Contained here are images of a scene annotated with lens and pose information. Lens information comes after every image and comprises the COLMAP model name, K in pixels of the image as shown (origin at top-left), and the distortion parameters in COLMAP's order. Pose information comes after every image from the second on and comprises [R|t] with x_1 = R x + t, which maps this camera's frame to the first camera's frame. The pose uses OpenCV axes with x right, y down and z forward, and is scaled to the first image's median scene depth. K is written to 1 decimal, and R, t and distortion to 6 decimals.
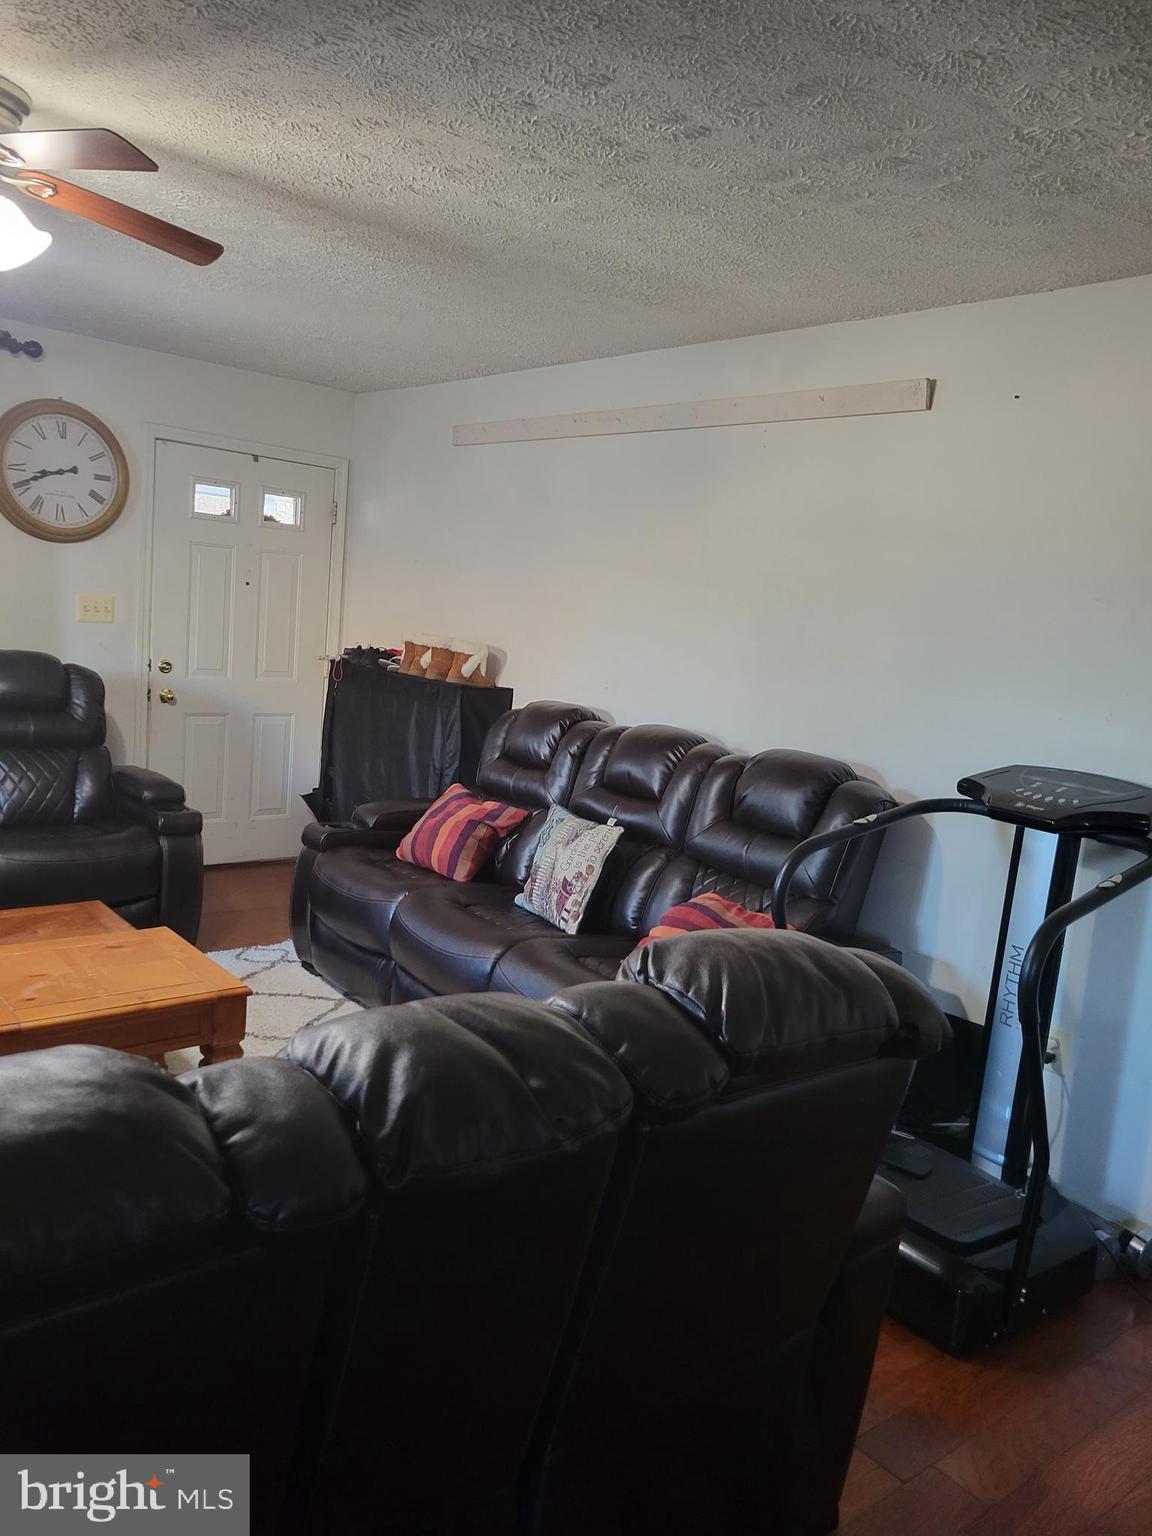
lens RADIAL K [[1117.2, 0, 590.4], [0, 1117.2, 783.5], [0, 0, 1]] dist [0.022989, -0.035149]
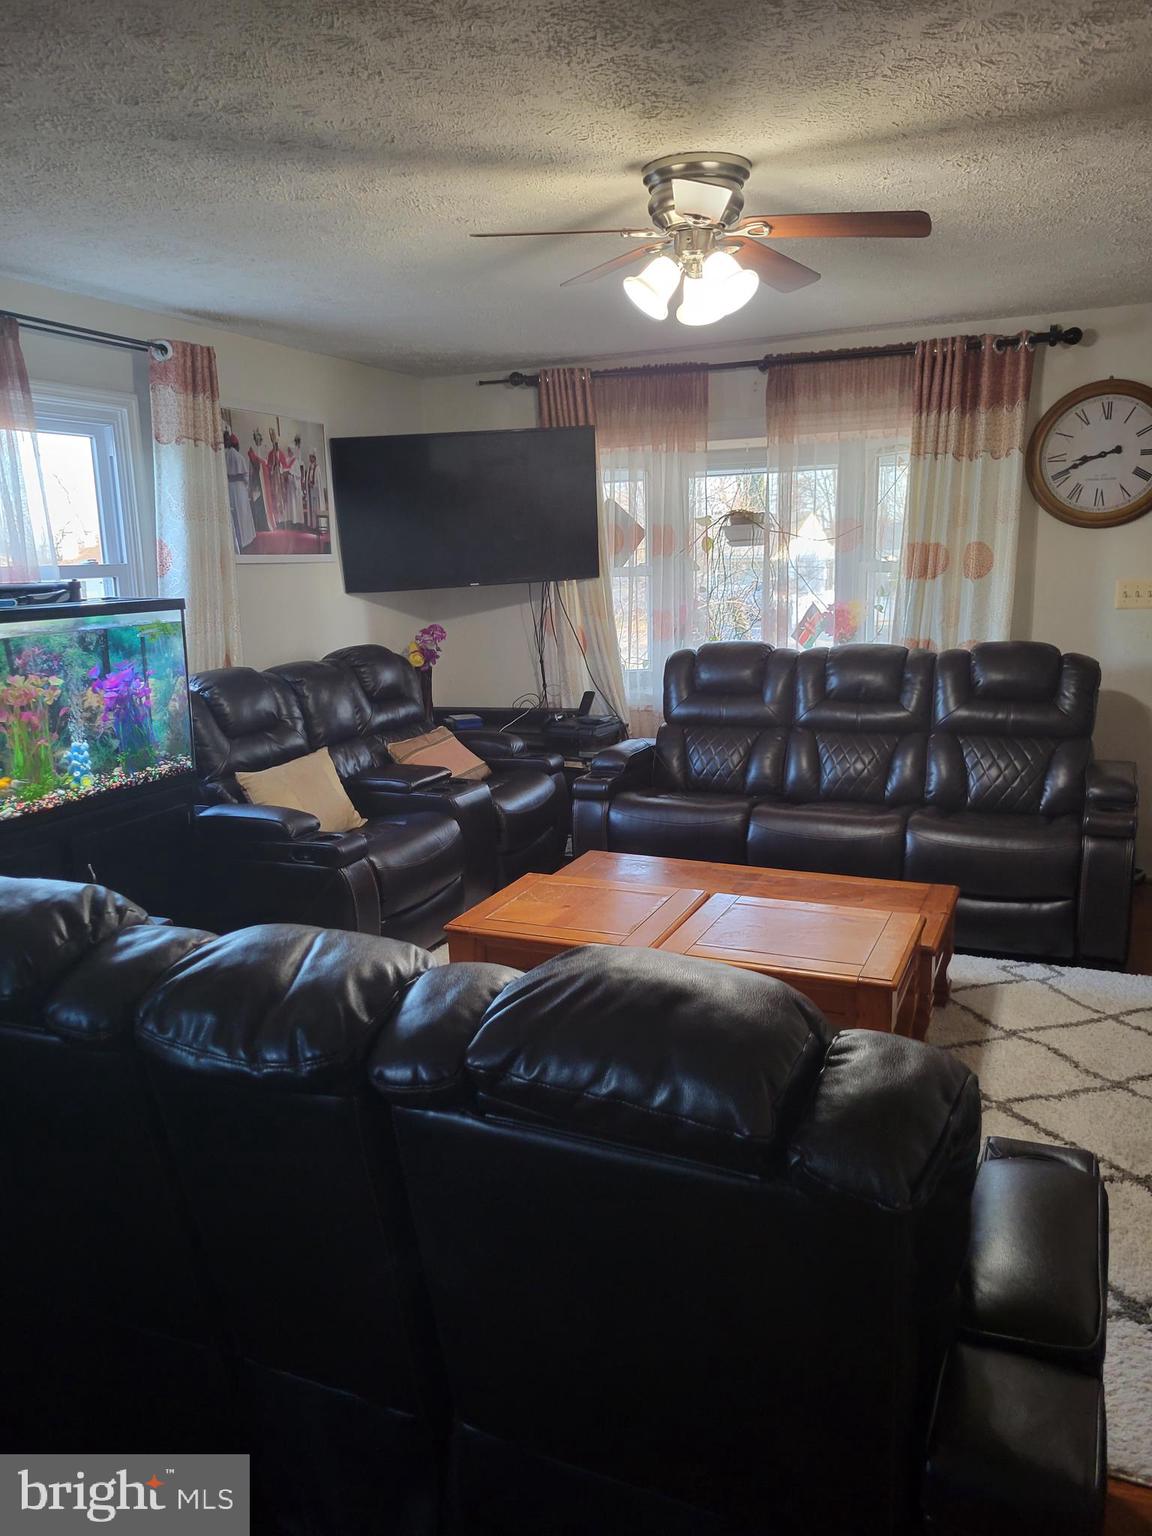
lens RADIAL K [[1117.2, 0, 578.6], [0, 1117.2, 777.2], [0, 0, 1]] dist [0.022989, -0.035149]
pose [[0.410914, 0.078148, -0.908319, 0.283659], [-0.076387, 0.995767, 0.051115, -0.017394], [0.908468, 0.048380, 0.415144, 0.231092]]
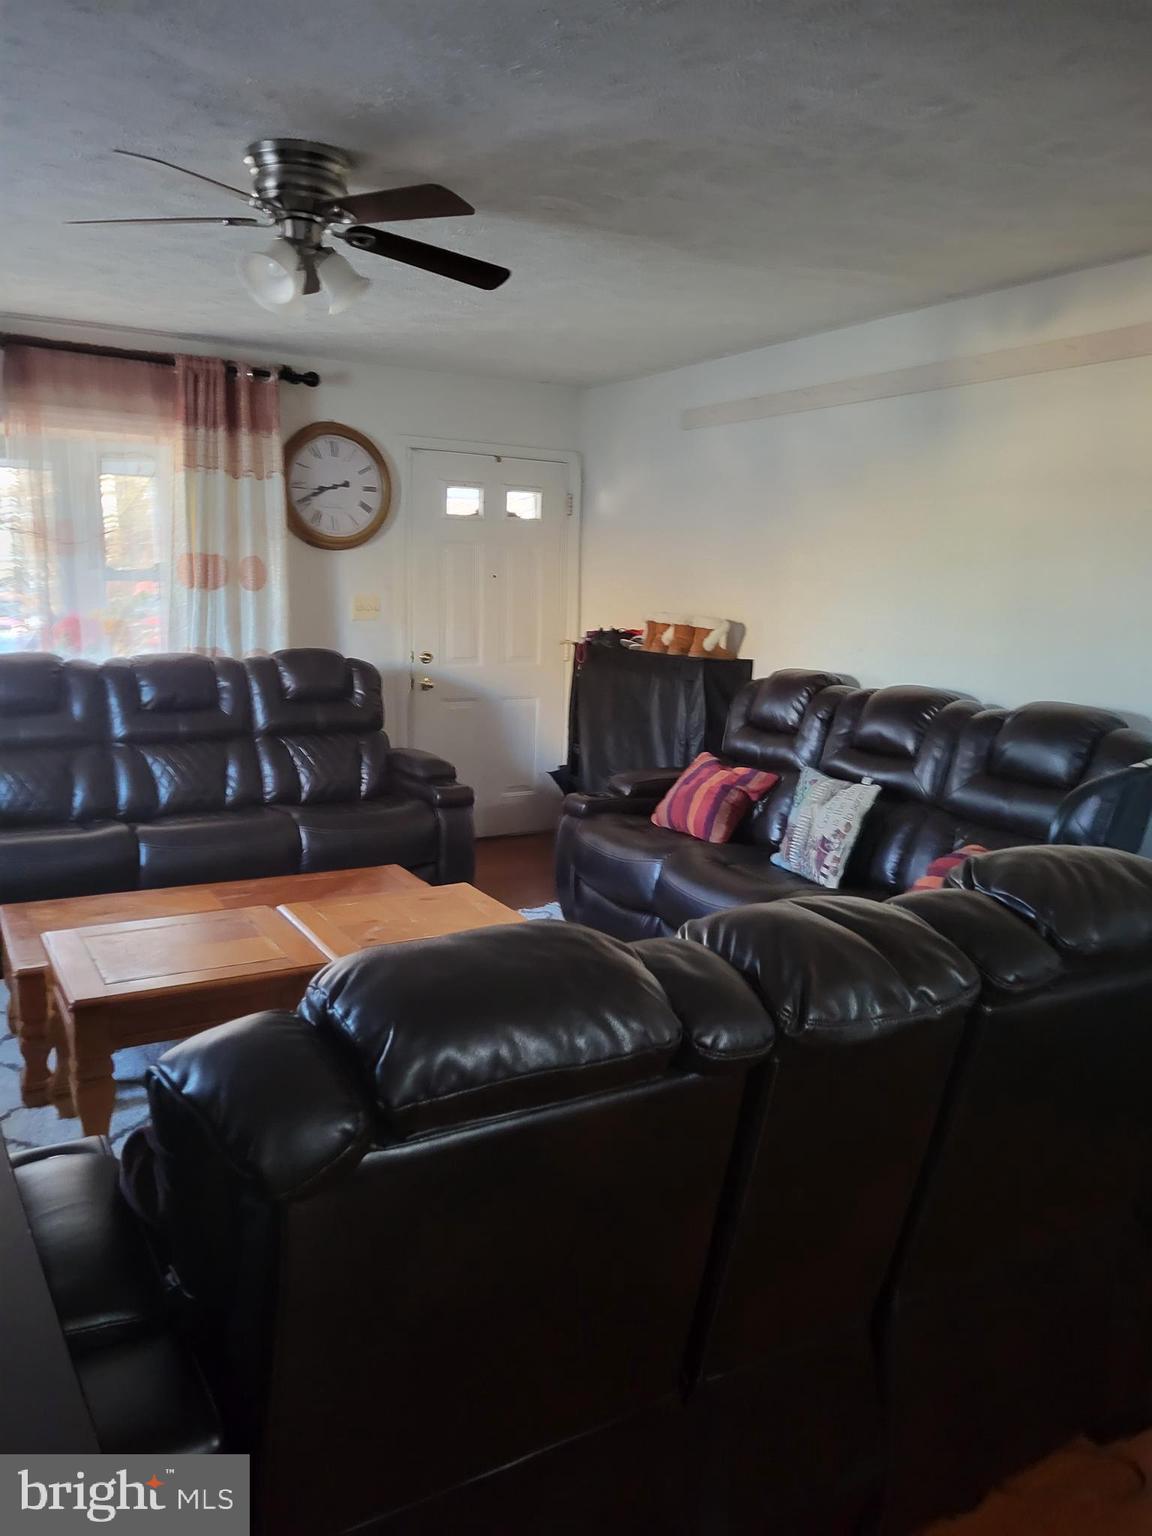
lens RADIAL K [[1117.2, 0, 566.7], [0, 1117.2, 776.5], [0, 0, 1]] dist [0.022989, -0.035149]
pose [[0.978469, -0.029397, -0.204290, -0.033003], [0.031248, 0.999495, 0.005842, 0.012534], [0.204015, -0.012100, 0.978893, -0.052923]]
